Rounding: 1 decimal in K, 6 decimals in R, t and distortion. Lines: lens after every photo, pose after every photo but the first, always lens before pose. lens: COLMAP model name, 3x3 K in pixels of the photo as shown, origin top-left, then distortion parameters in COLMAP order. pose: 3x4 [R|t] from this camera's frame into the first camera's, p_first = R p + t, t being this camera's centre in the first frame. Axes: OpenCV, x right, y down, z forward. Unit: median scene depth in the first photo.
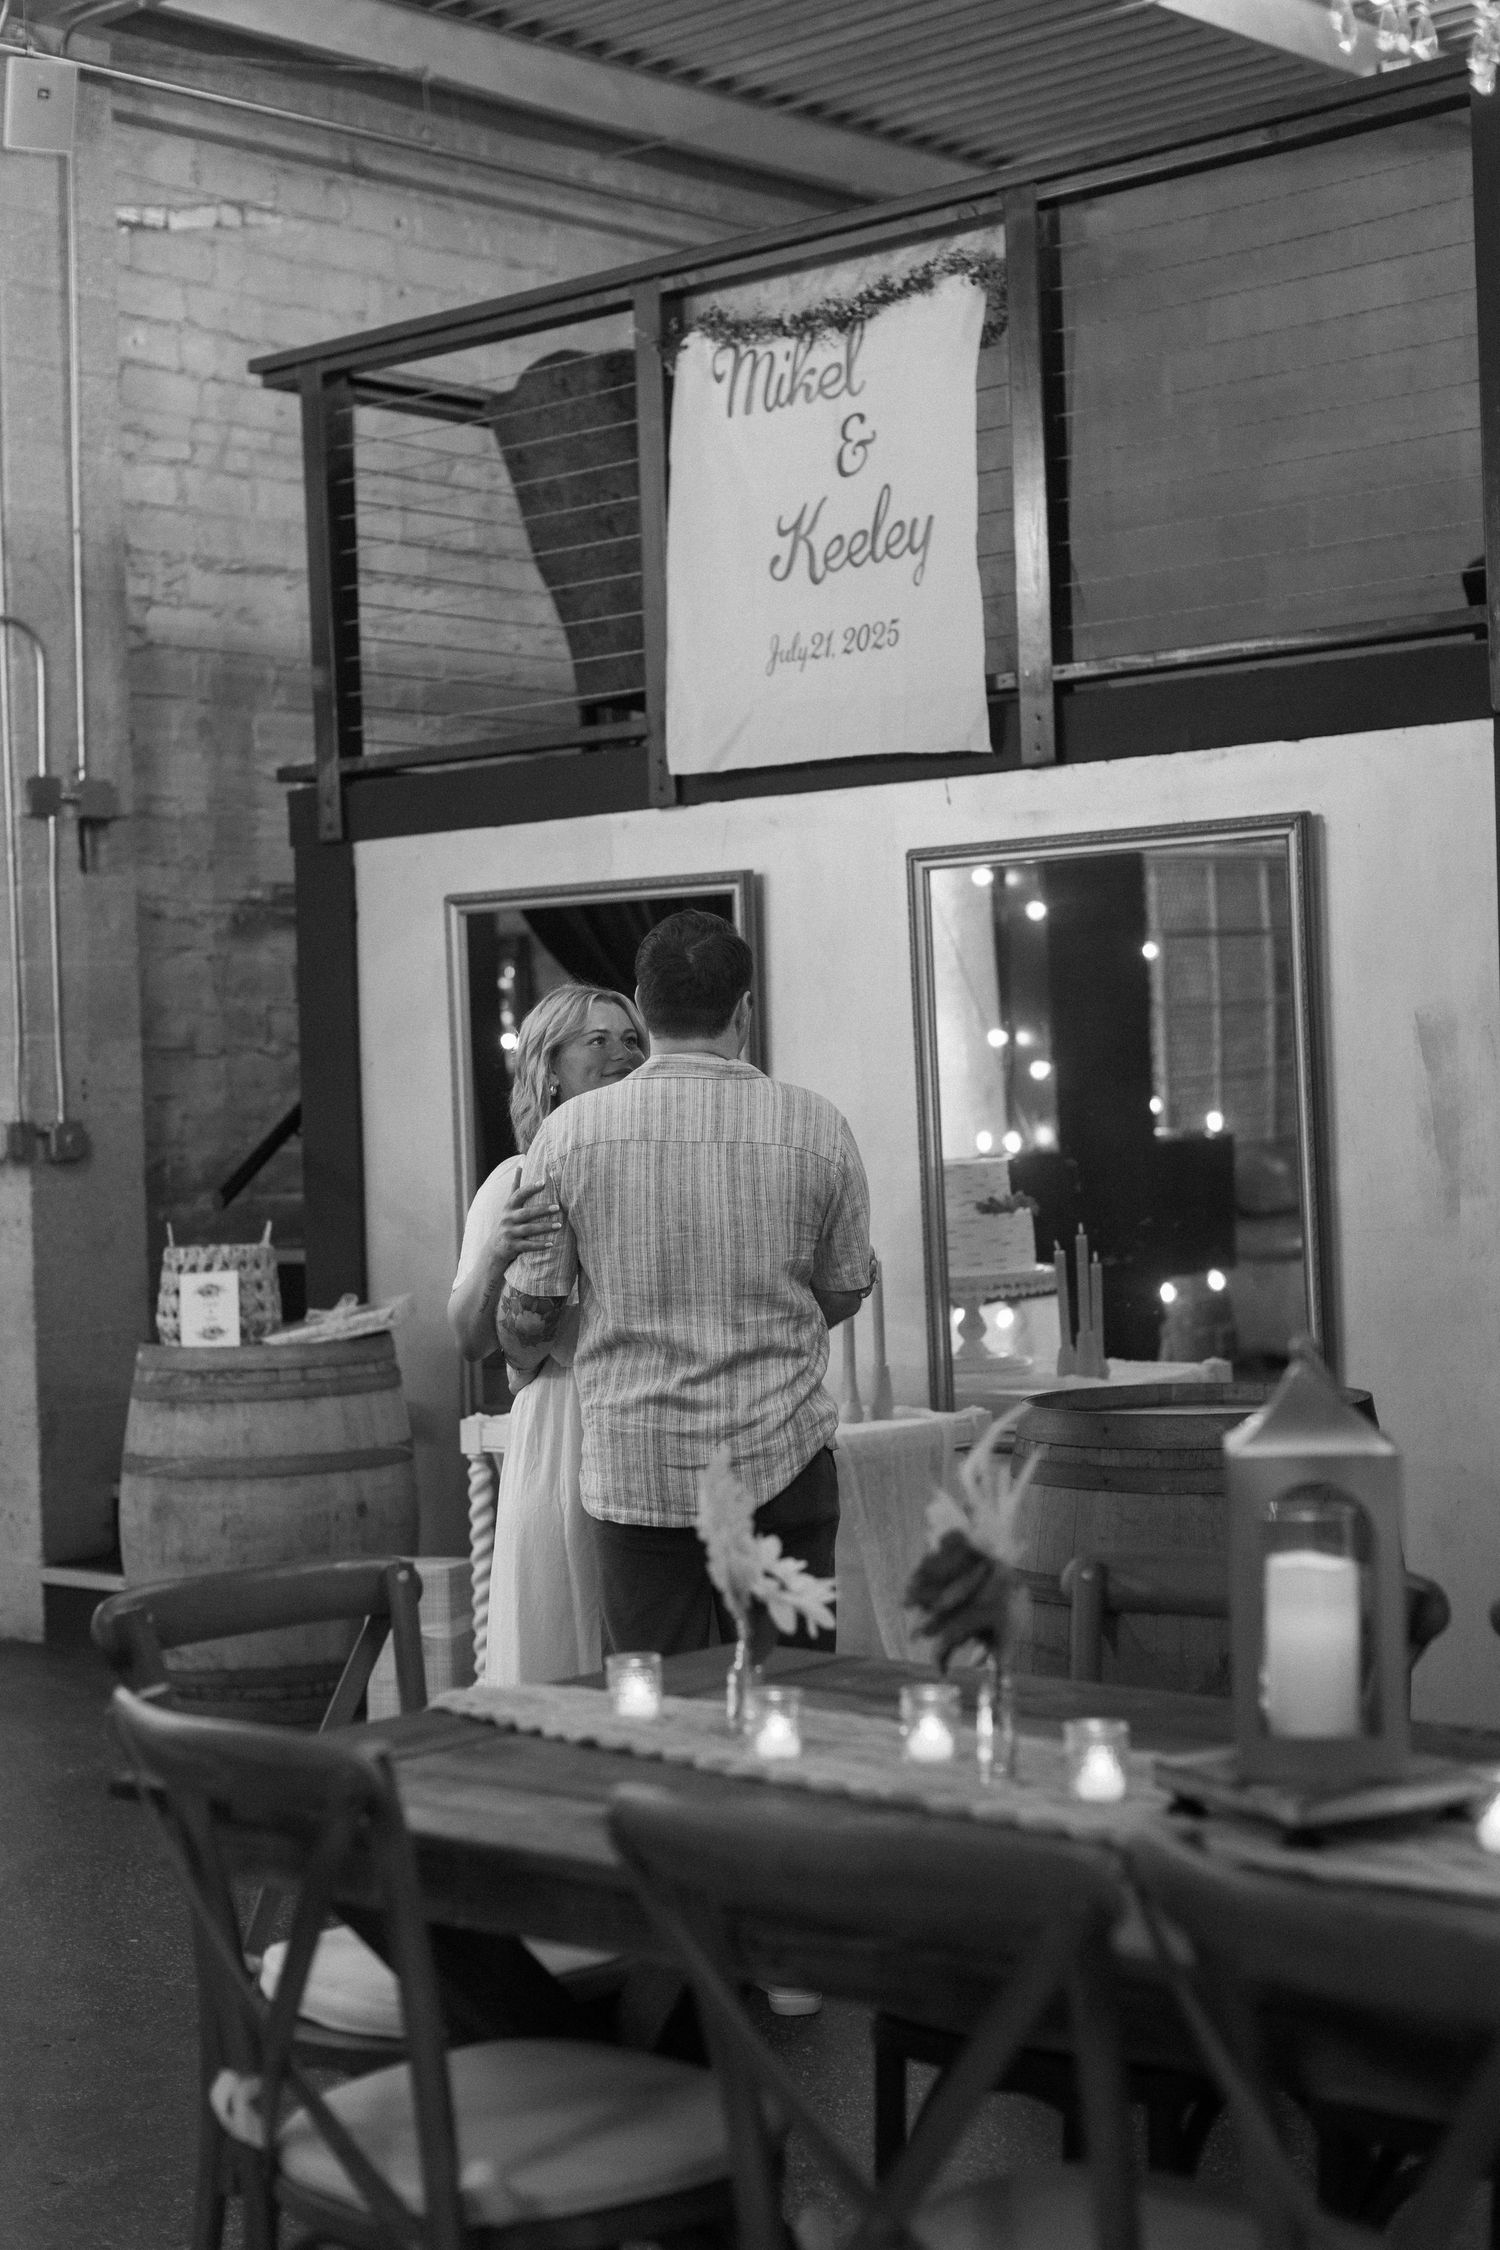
lens RADIAL K [[3529.9, 0, 748.9], [0, 3529.9, 1050.8], [0, 0, 1]] dist [-0.015502, 0.031726]
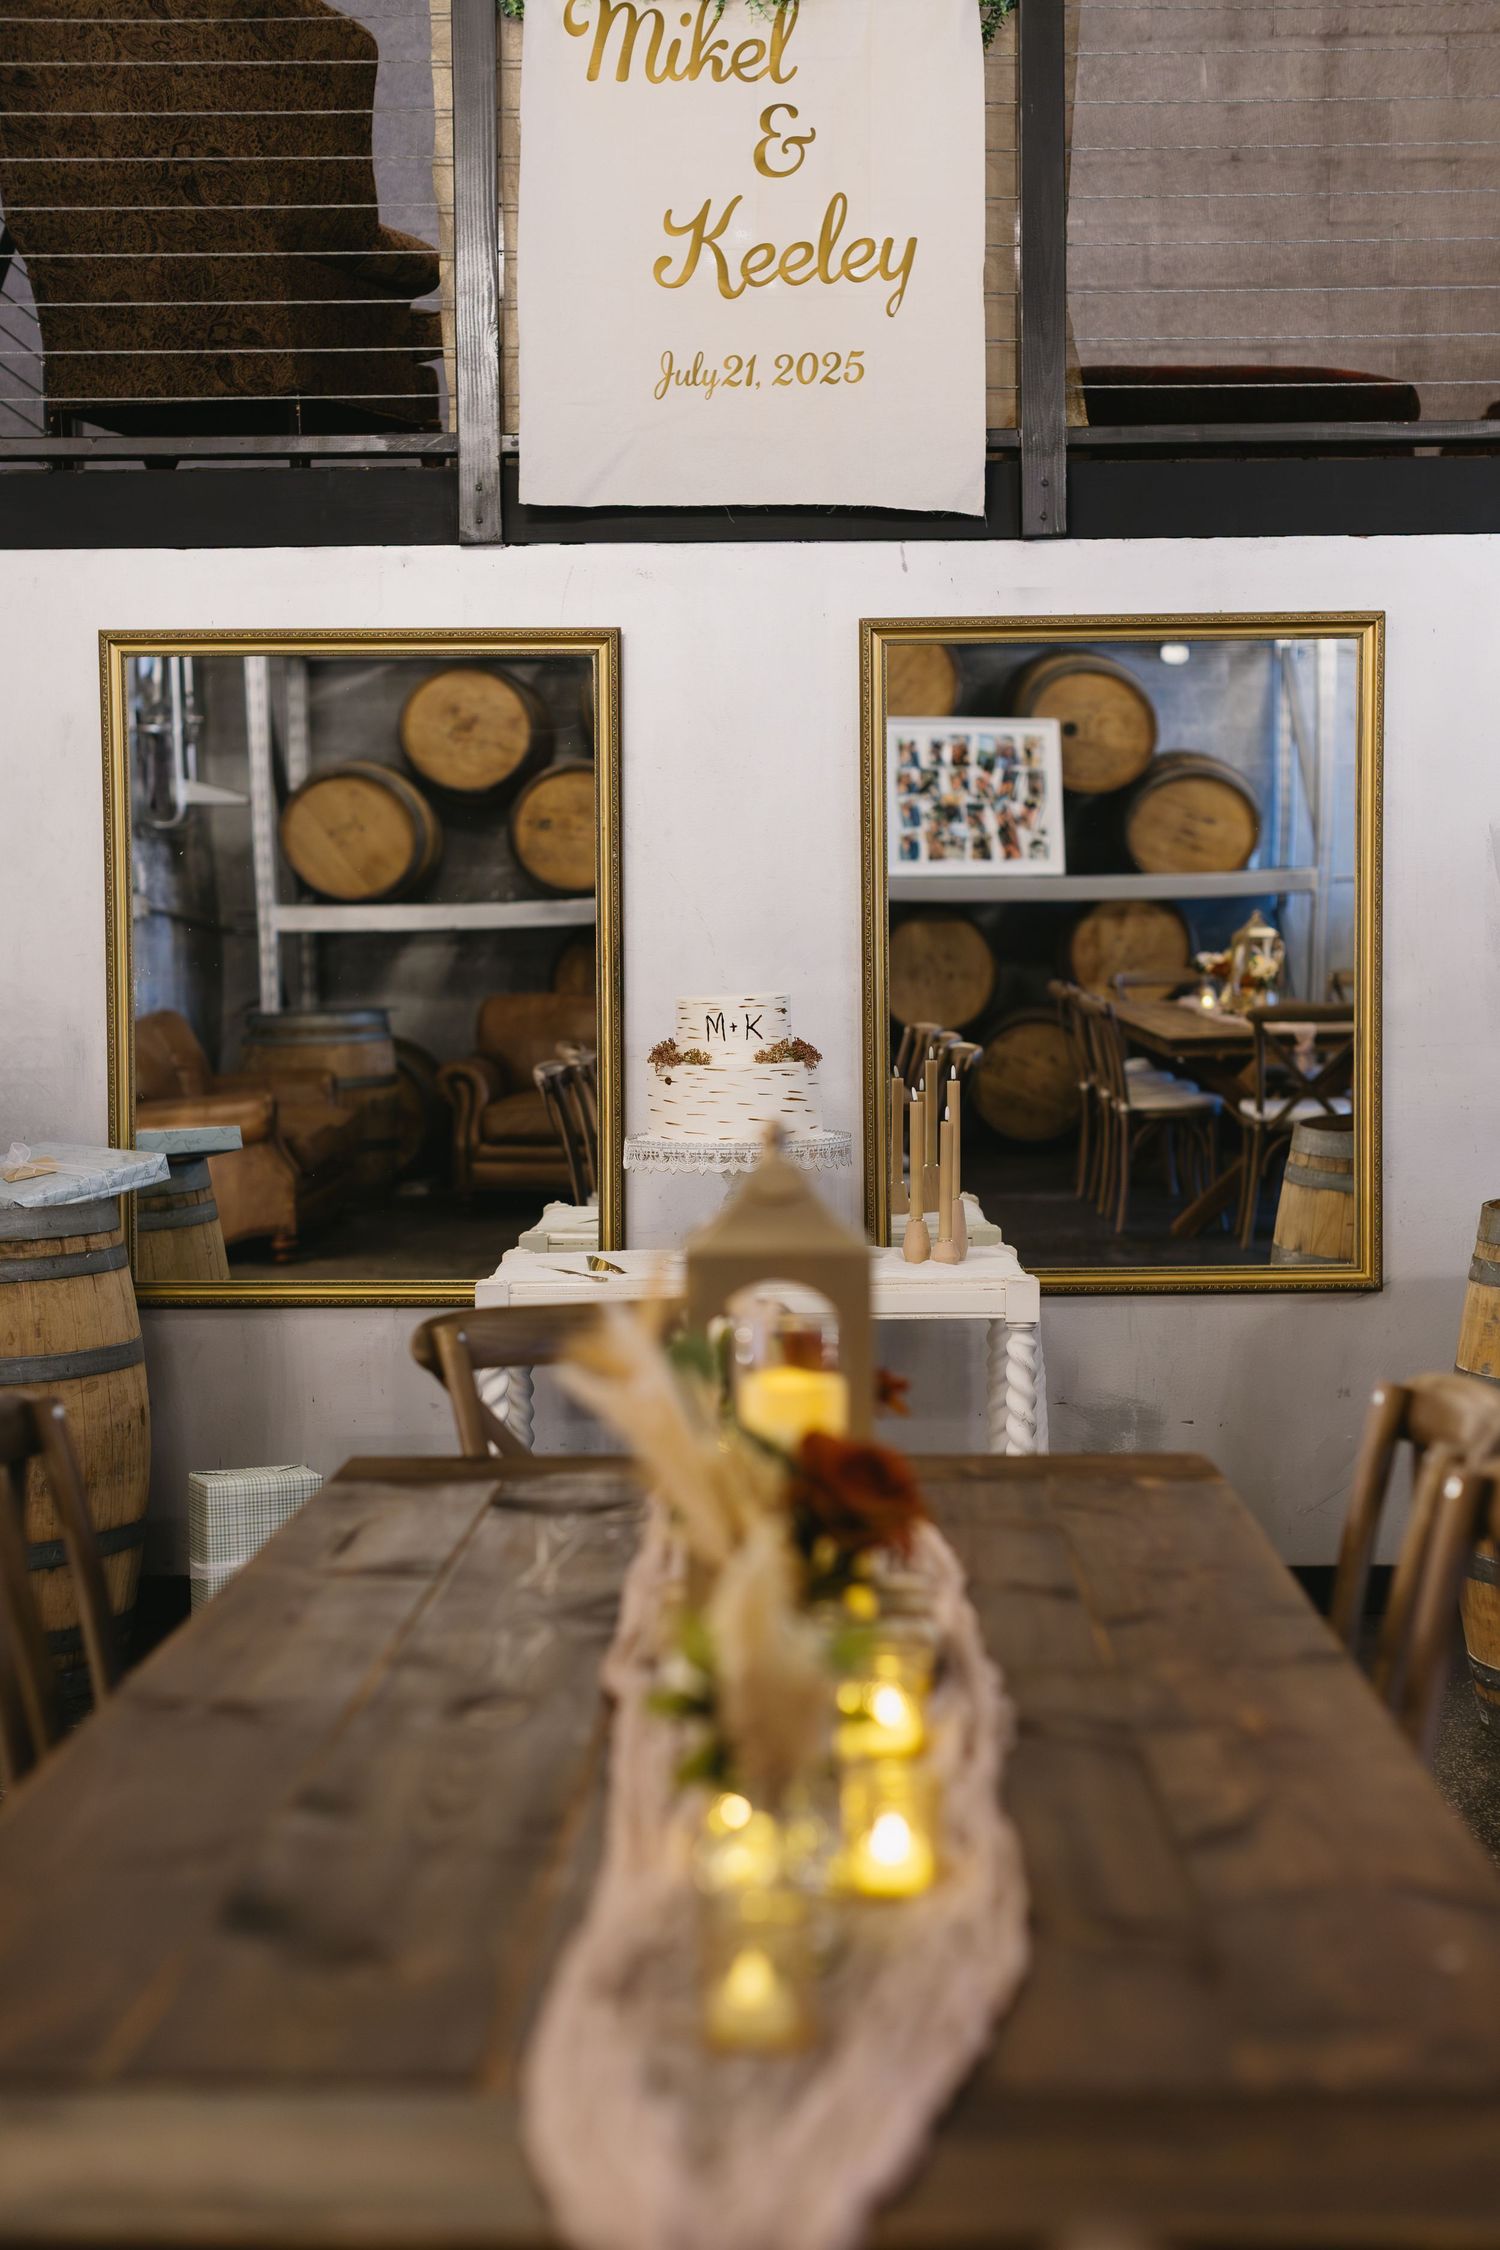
lens RADIAL K [[3277.5, 0, 750.0], [0, 3277.5, 1125.0], [0, 0, 1]] dist [0.003281, -0.000063]
pose [[0.752702, -0.014726, 0.658197, -0.505945], [-0.024431, 0.998436, 0.050277, 0.028118], [-0.657908, -0.053923, 0.751165, 0.390720]]
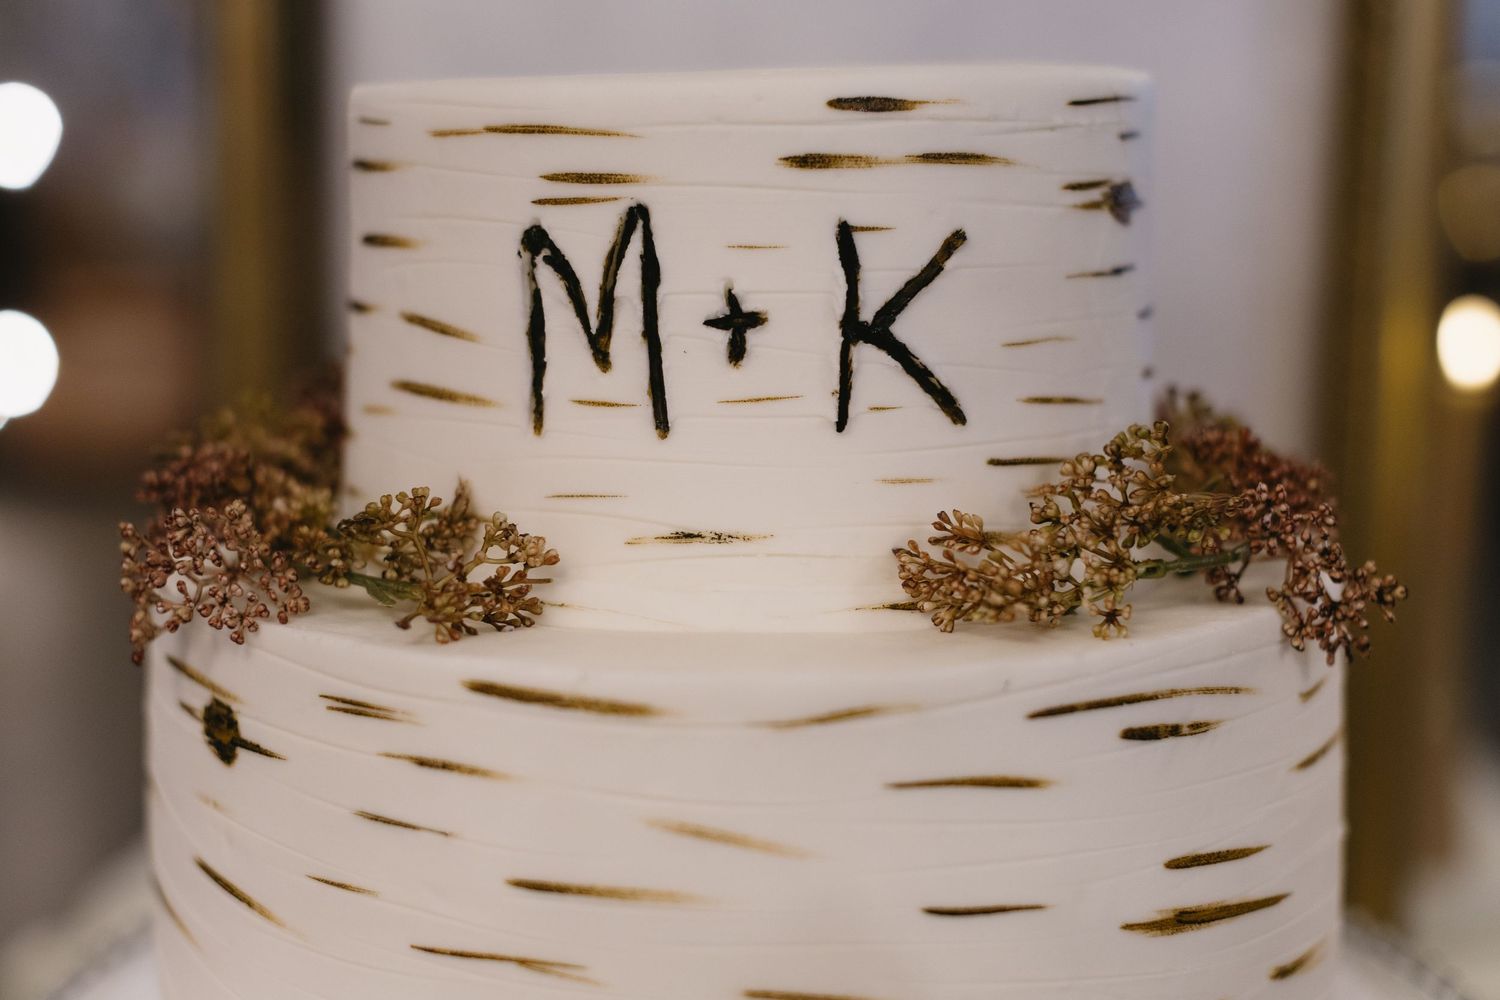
lens RADIAL K [[2298.0, 0, 717.7], [0, 2298.0, 496.6], [0, 0, 1]] dist [-0.000507, 0.029731]
pose [[0.784706, -0.051445, 0.617730, -0.077866], [-0.044877, 0.989220, 0.139390, 0.038742], [-0.618242, -0.137102, 0.773938, 0.881618]]
